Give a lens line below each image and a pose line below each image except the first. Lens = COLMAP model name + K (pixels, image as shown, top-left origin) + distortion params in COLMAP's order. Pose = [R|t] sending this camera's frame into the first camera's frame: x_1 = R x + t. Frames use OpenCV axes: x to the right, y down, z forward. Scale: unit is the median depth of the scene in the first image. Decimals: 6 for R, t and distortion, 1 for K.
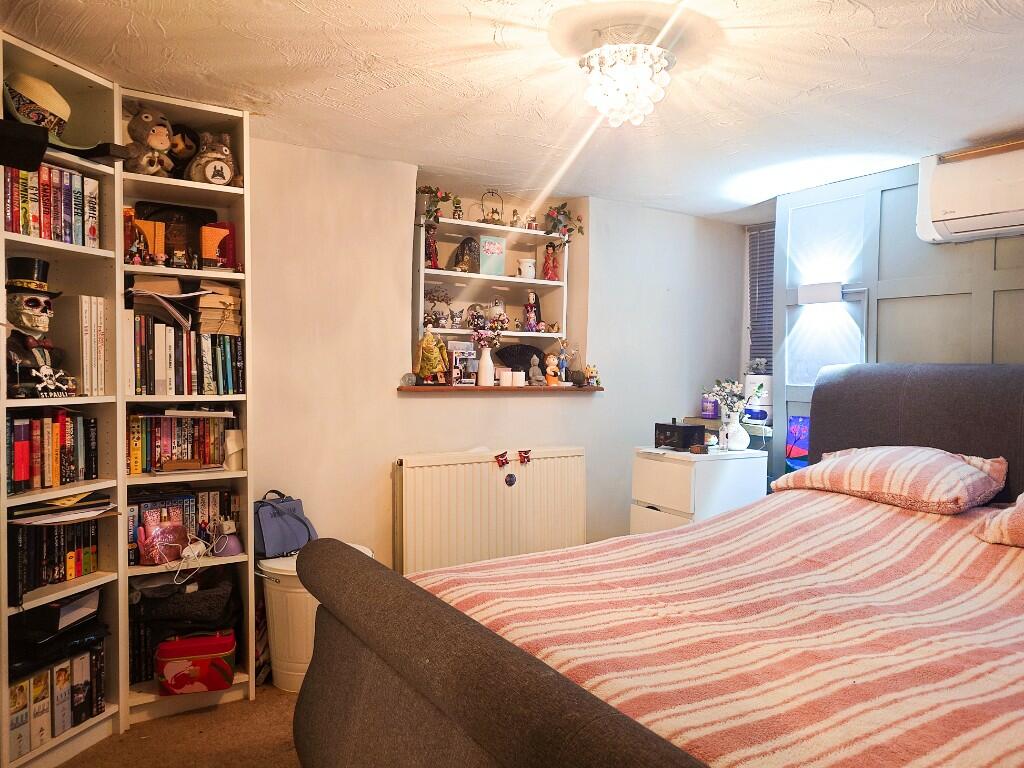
lens RADIAL K [[723.6, 0, 514.3], [0, 723.6, 384.9], [0, 0, 1]] dist [-0.018456, -0.004857]
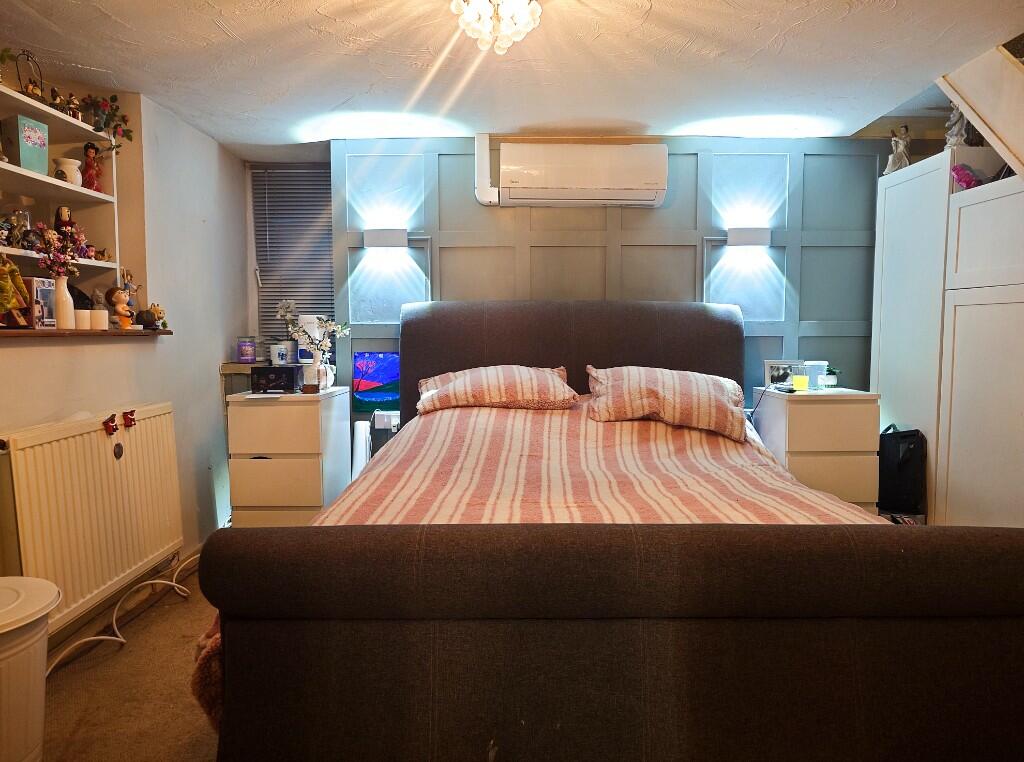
lens RADIAL K [[723.6, 0, 515.9], [0, 723.6, 386.3], [0, 0, 1]] dist [-0.018456, -0.004857]
pose [[0.539167, -0.085928, 0.837804, -0.405870], [0.037271, 0.996241, 0.078192, 0.019034], [-0.841374, -0.010932, 0.540343, 0.233476]]
